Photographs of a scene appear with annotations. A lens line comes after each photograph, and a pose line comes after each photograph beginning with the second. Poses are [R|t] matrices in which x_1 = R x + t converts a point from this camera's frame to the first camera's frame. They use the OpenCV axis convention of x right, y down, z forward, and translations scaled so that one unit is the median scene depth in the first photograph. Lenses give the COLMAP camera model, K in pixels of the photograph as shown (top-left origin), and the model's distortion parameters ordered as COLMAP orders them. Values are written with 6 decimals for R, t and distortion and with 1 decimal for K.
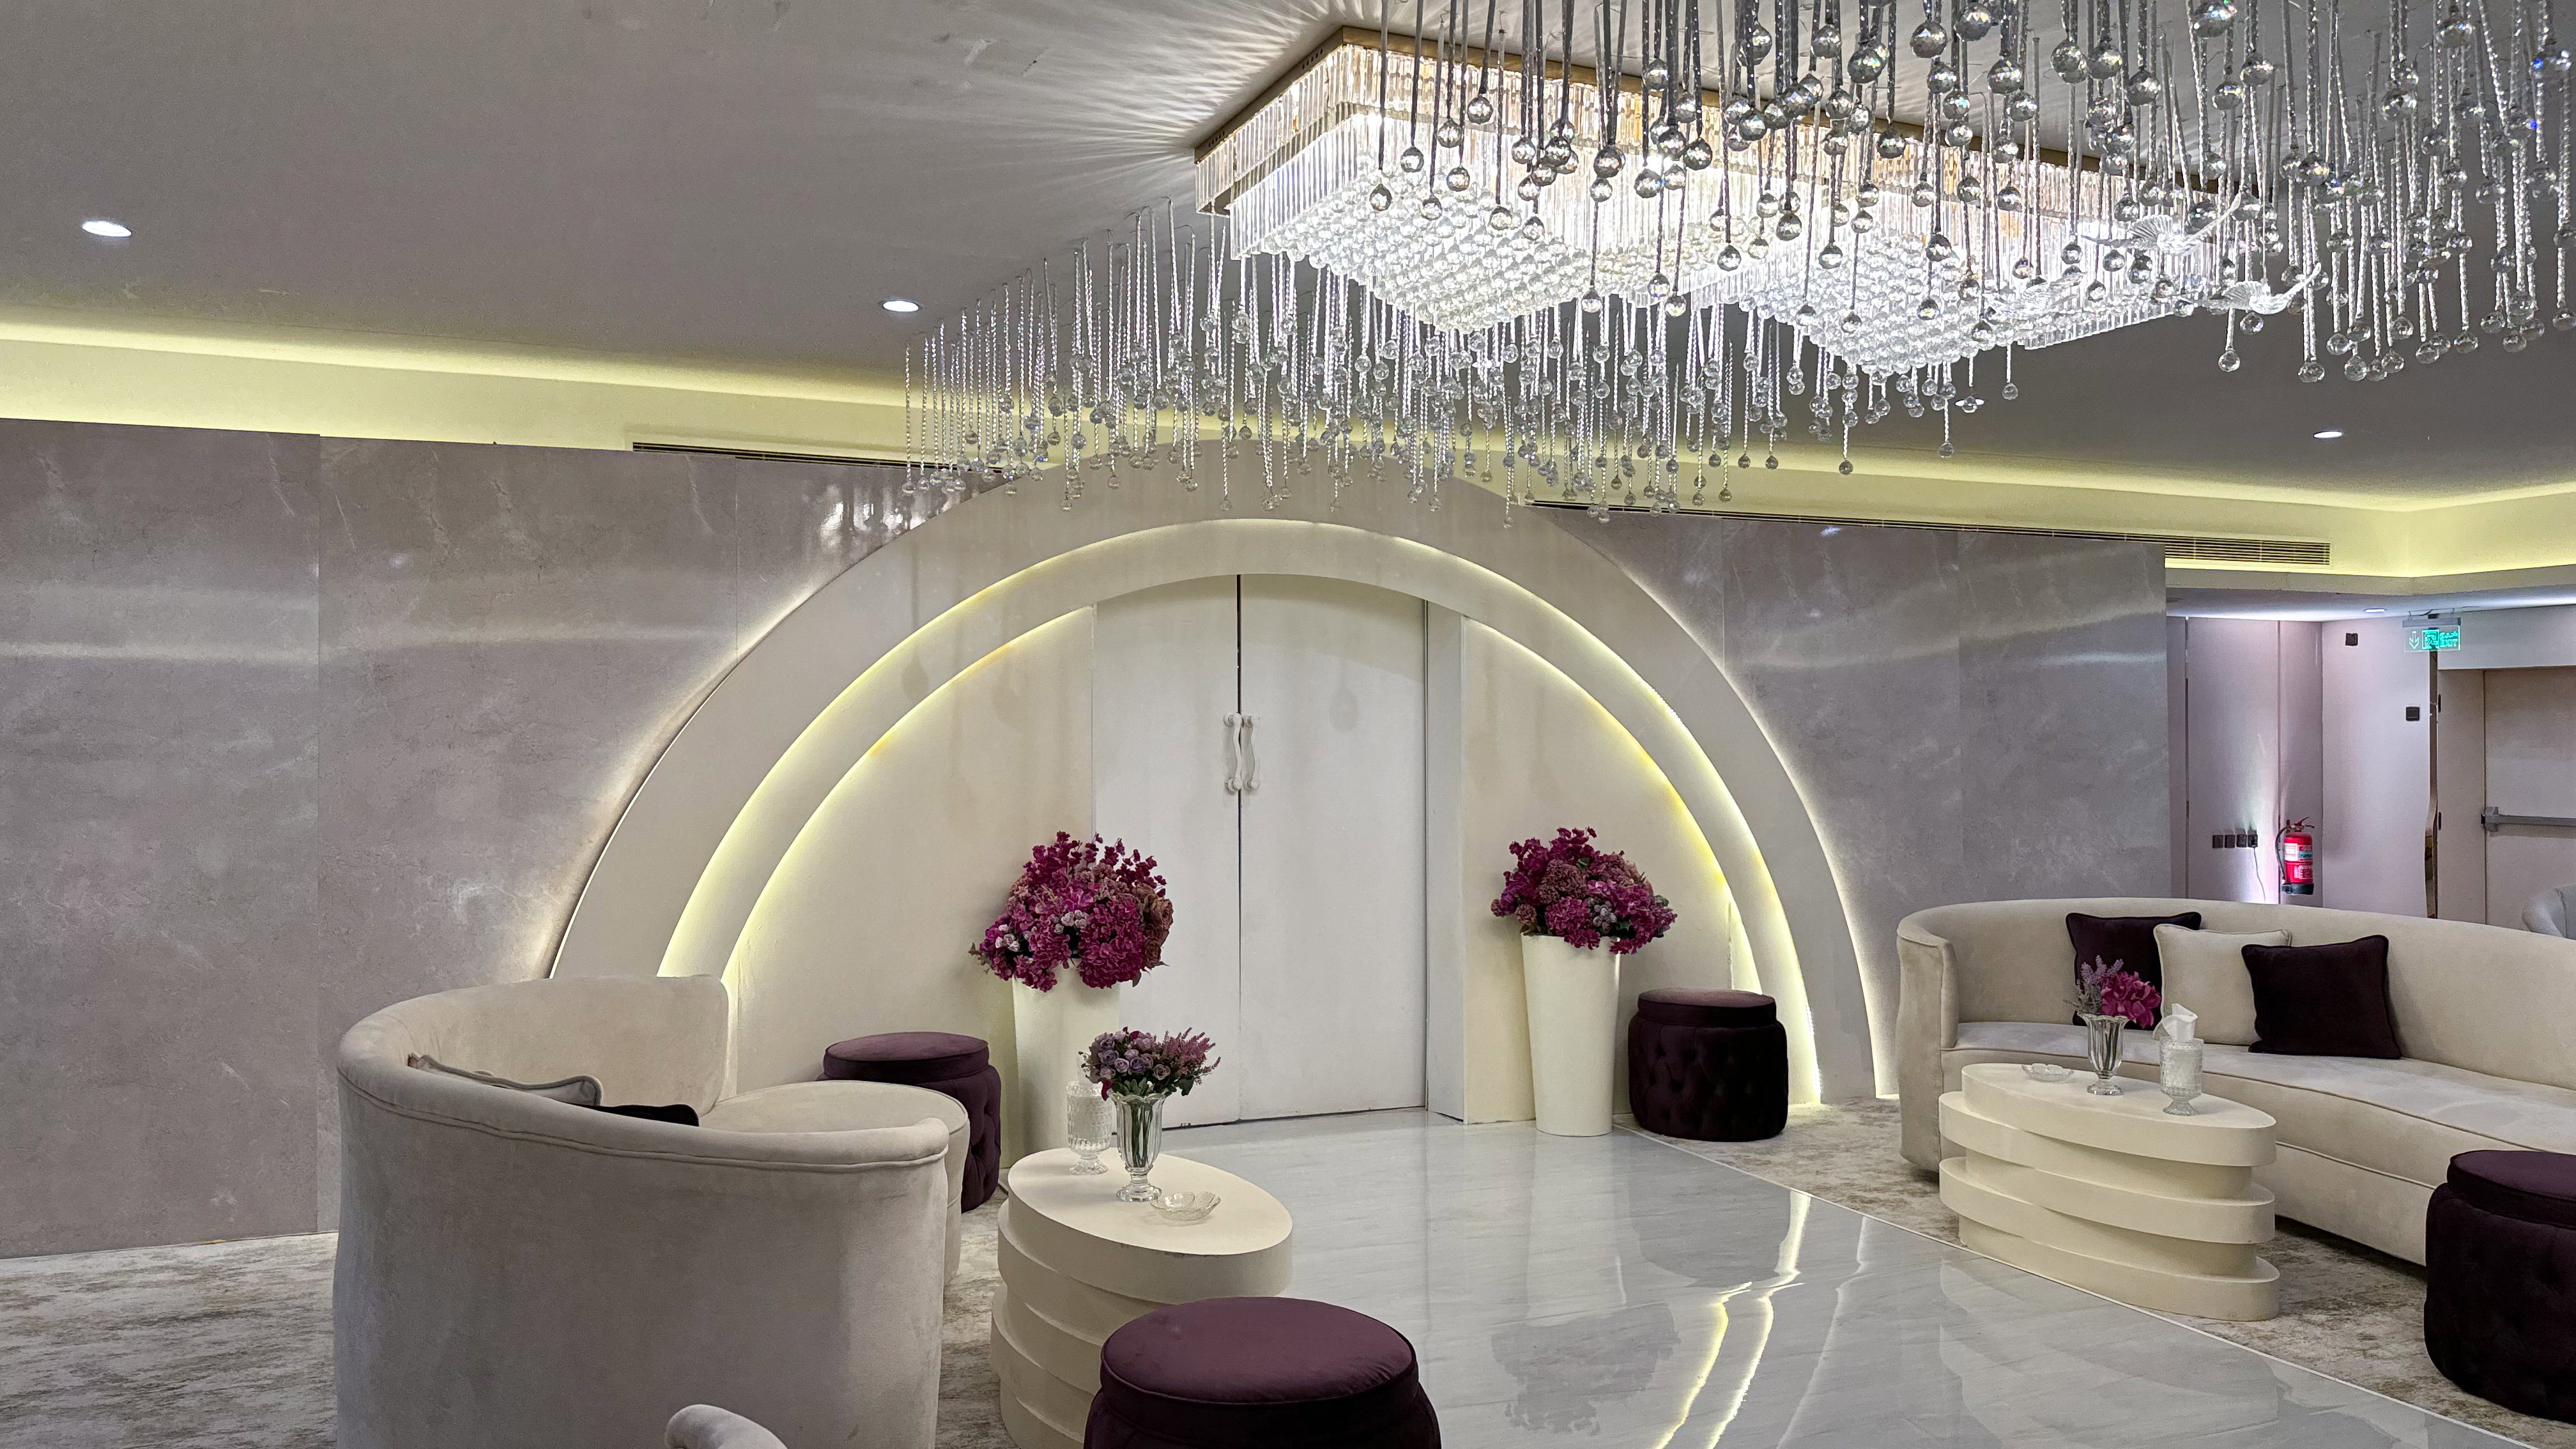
lens RADIAL K [[1801.7, 0, 1288.8], [0, 1801.7, 727.4], [0, 0, 1]] dist [0.071298, -0.088190]
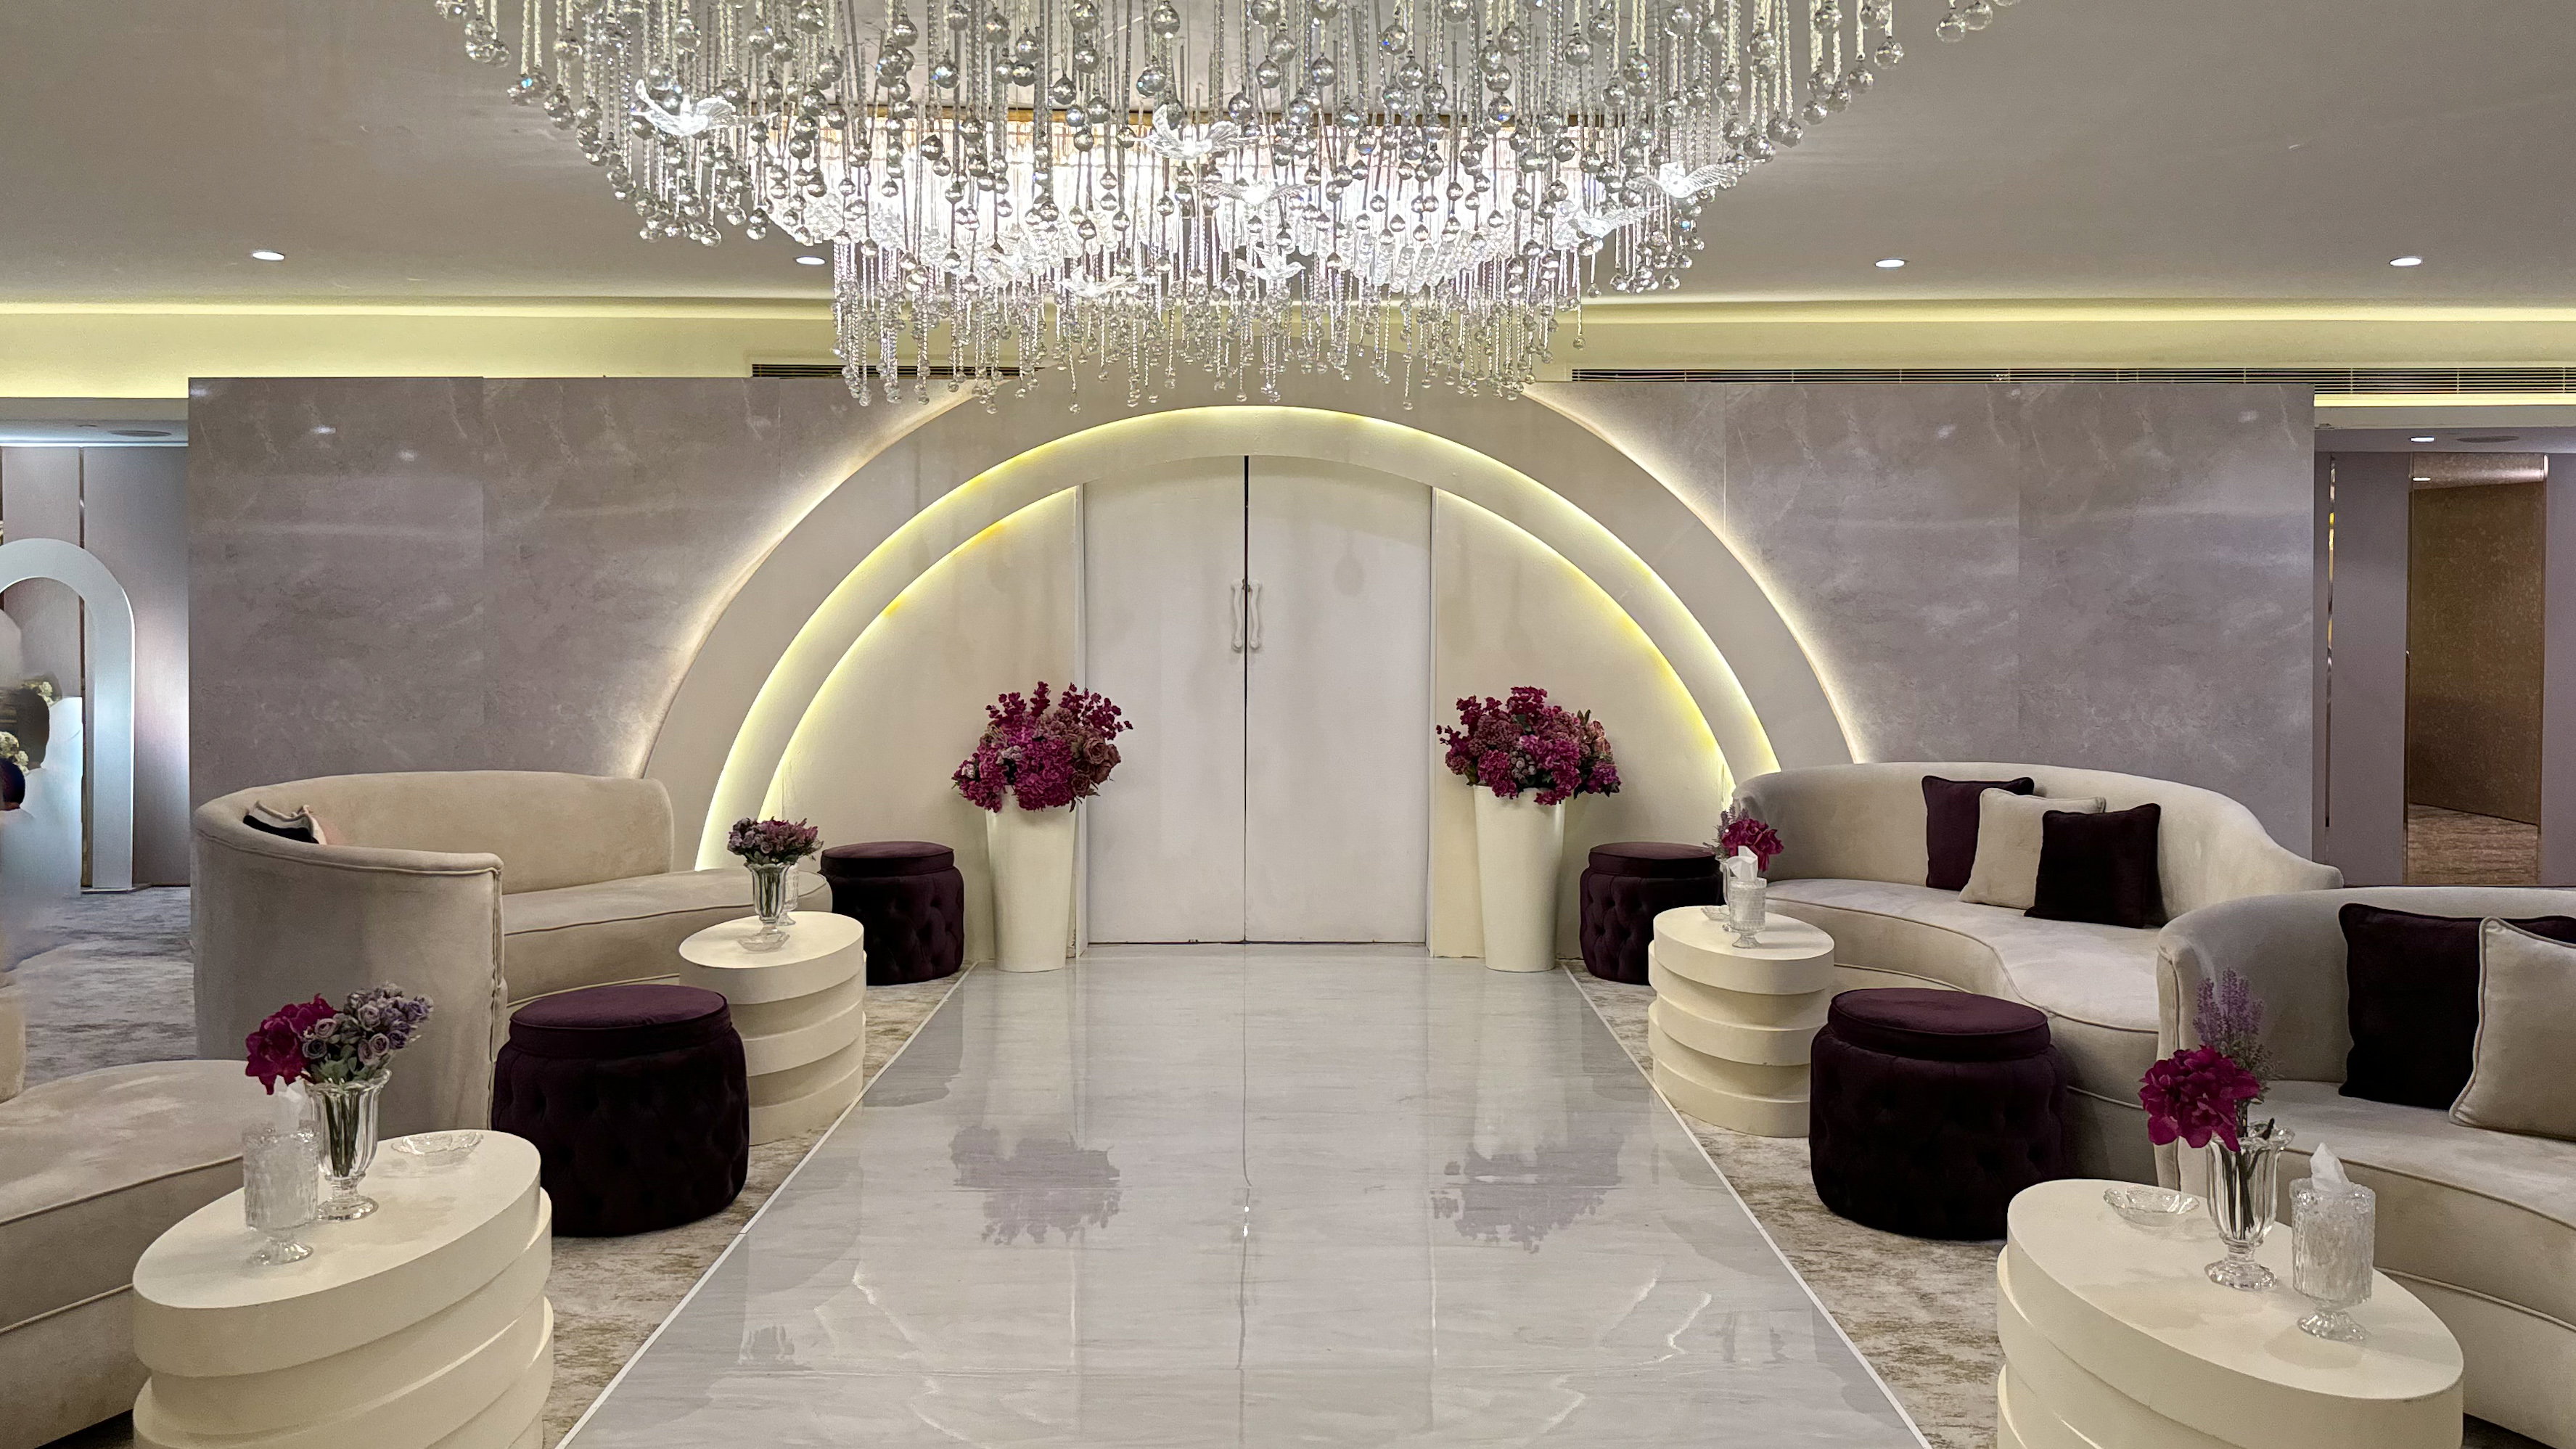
lens RADIAL K [[2051.6, 0, 1338.3], [0, 2051.6, 642.7], [0, 0, 1]] dist [0.094463, -0.040192]
pose [[0.927220, 0.007601, -0.374440, 0.550209], [0.002389, 0.999654, 0.026208, -0.002120], [0.374510, -0.025195, 0.926881, -0.172714]]
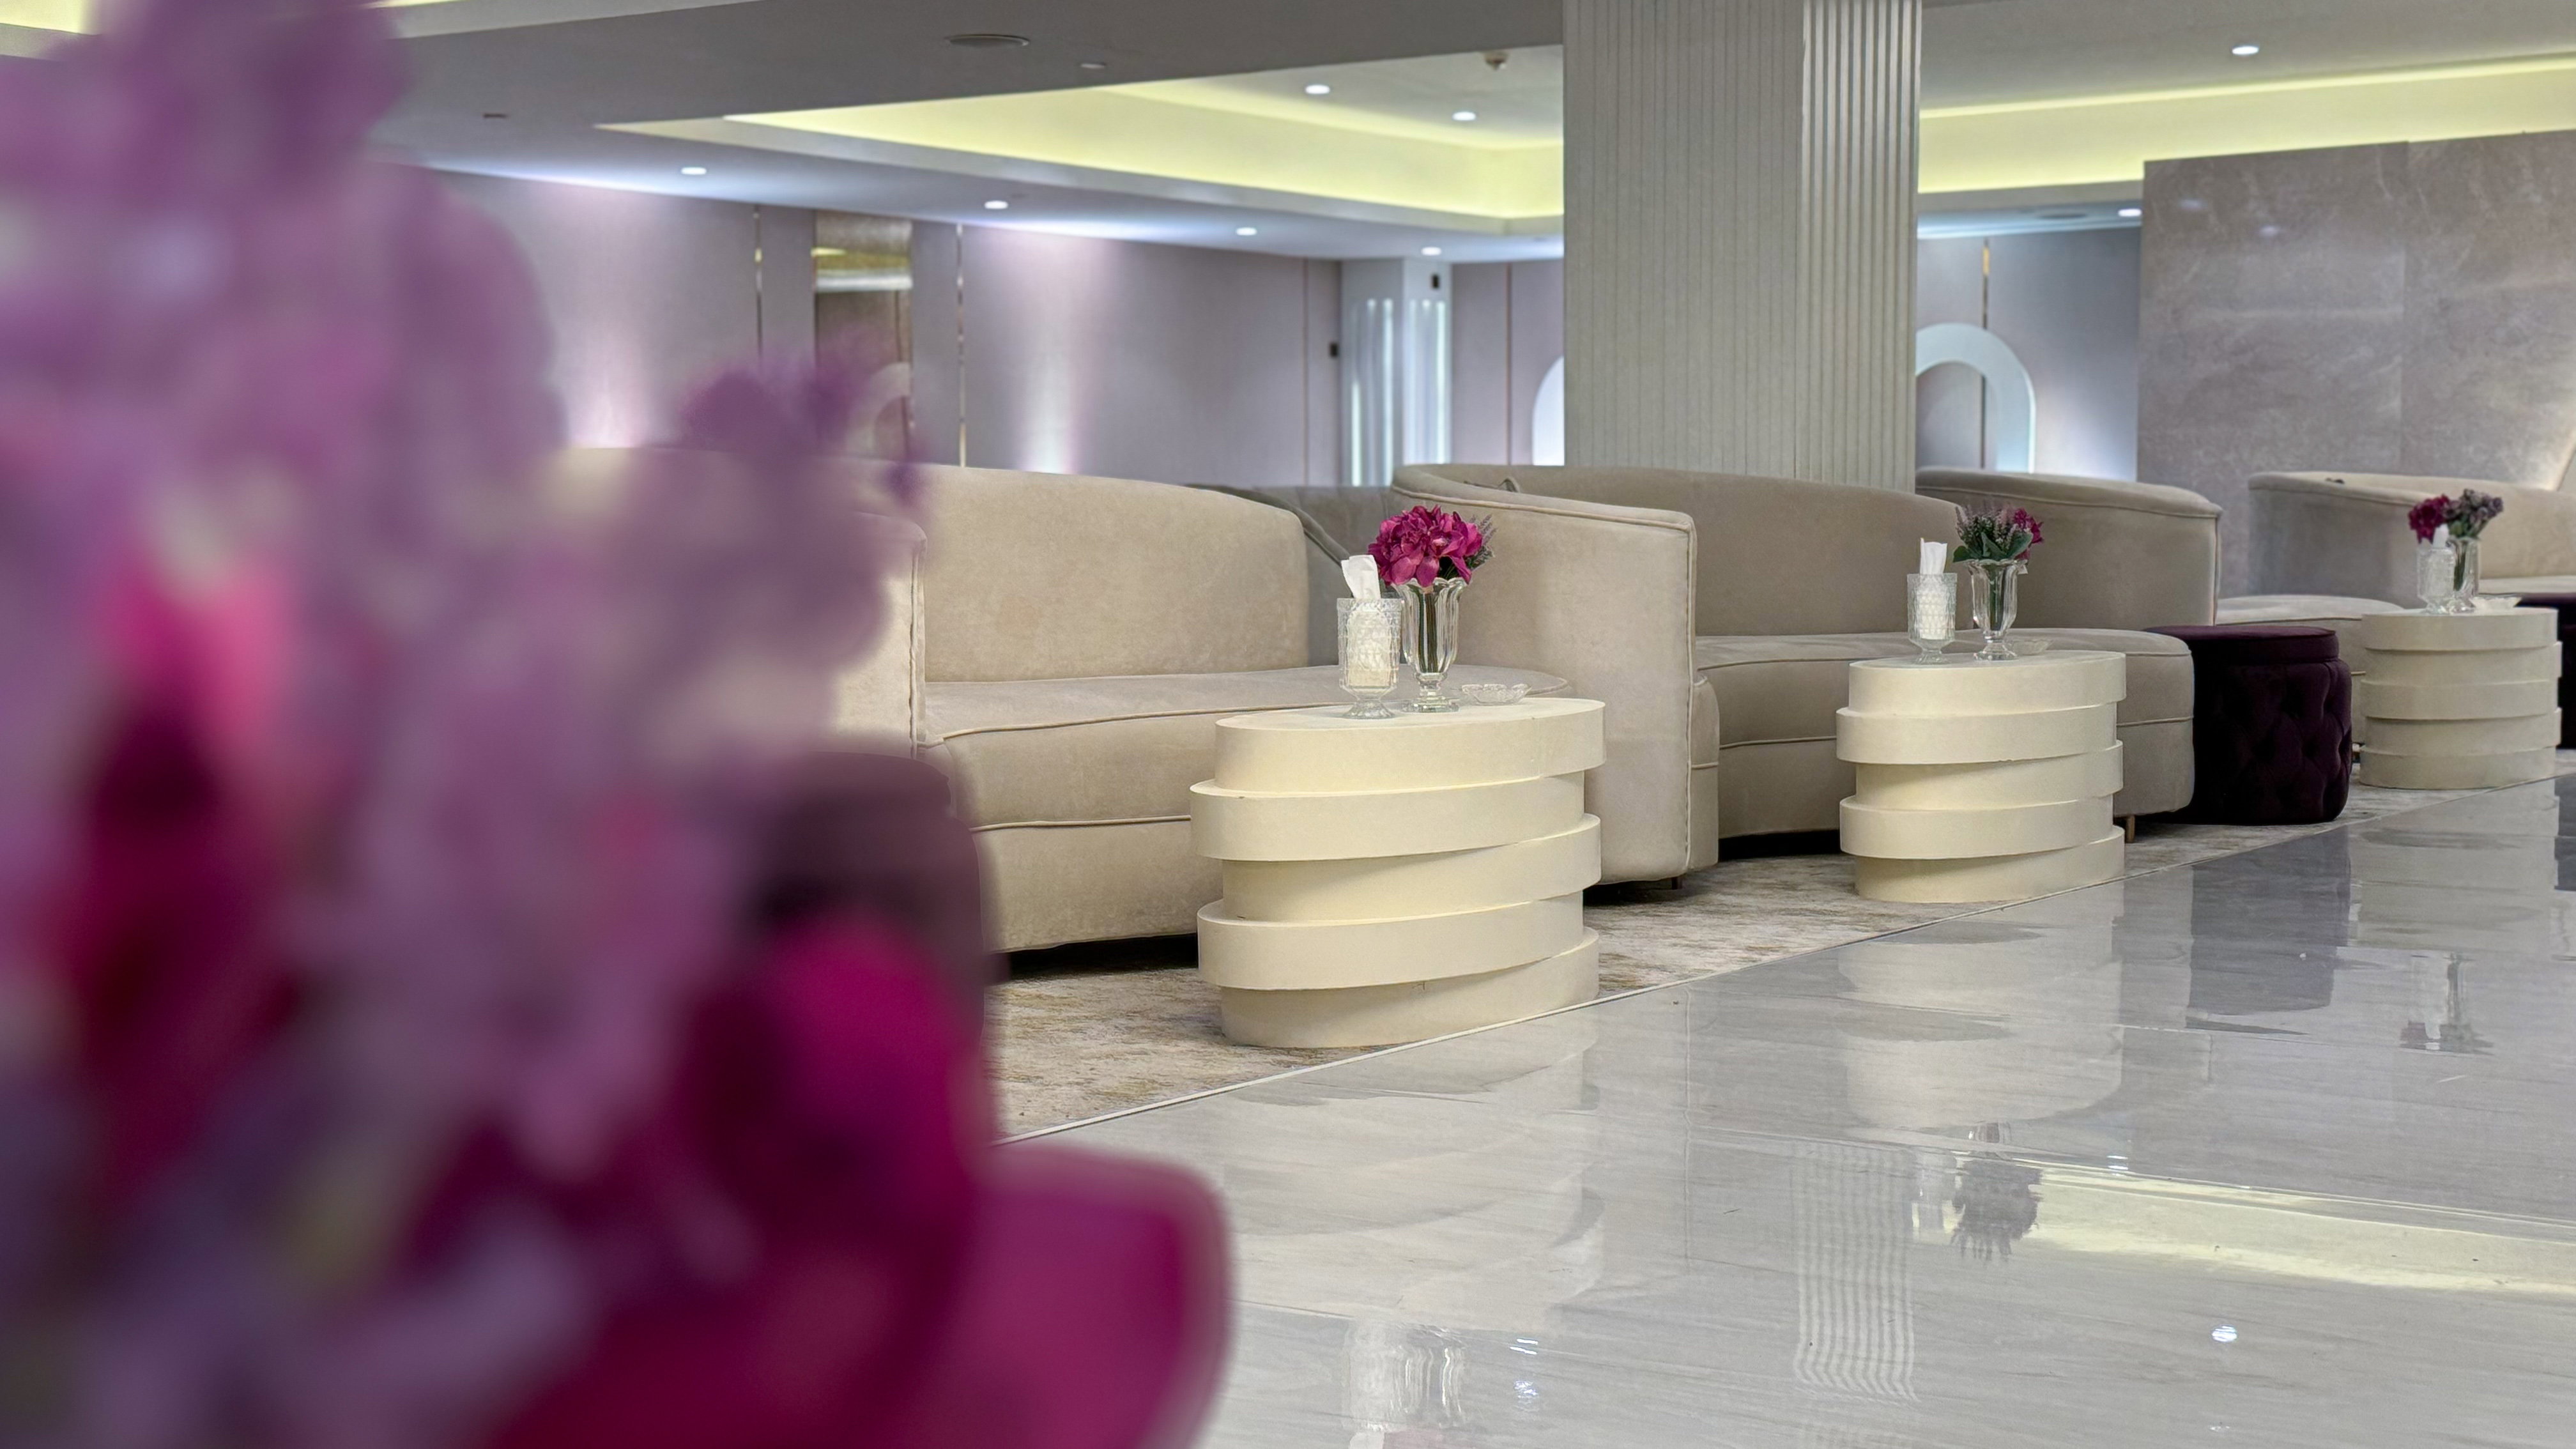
lens RADIAL K [[3636.6, 0, 1275.6], [0, 3636.6, 668.5], [0, 0, 1]] dist [0.136789, 0.000000]
pose [[0.540720, 0.036522, -0.840410, 1.265274], [0.006811, 0.998834, 0.047789, 0.096758], [0.841175, -0.031565, 0.539841, -1.171380]]
